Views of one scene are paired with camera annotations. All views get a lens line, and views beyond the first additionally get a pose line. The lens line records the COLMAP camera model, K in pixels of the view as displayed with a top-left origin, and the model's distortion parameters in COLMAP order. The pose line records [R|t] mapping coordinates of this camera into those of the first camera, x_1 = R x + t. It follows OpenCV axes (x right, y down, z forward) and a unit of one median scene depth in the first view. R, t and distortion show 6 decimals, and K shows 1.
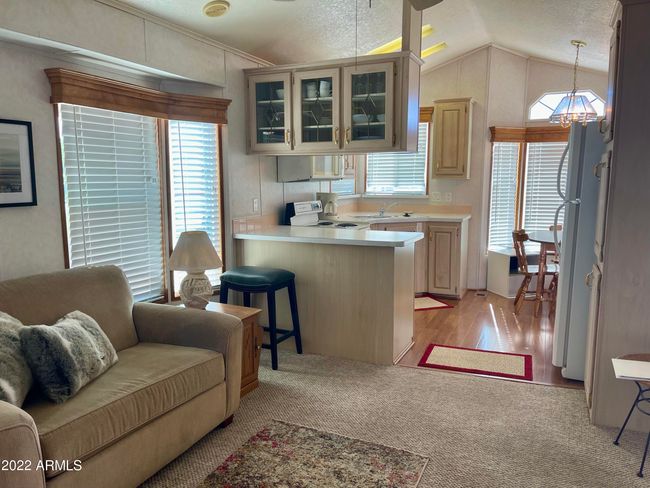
lens RADIAL K [[493.0, 0, 325.0], [0, 493.0, 244.0], [0, 0, 1]] dist [0.052896, -0.000723]
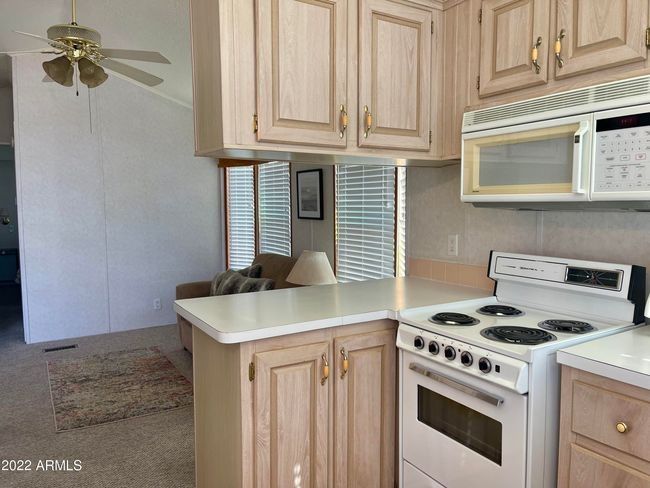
lens RADIAL K [[493.0, 0, 325.0], [0, 493.0, 244.0], [0, 0, 1]] dist [0.052896, -0.000723]
pose [[-0.564213, 0.069298, -0.822716, 0.760446], [-0.108632, 0.981577, 0.157178, -0.263756], [0.818451, 0.178055, -0.546291, 1.985634]]
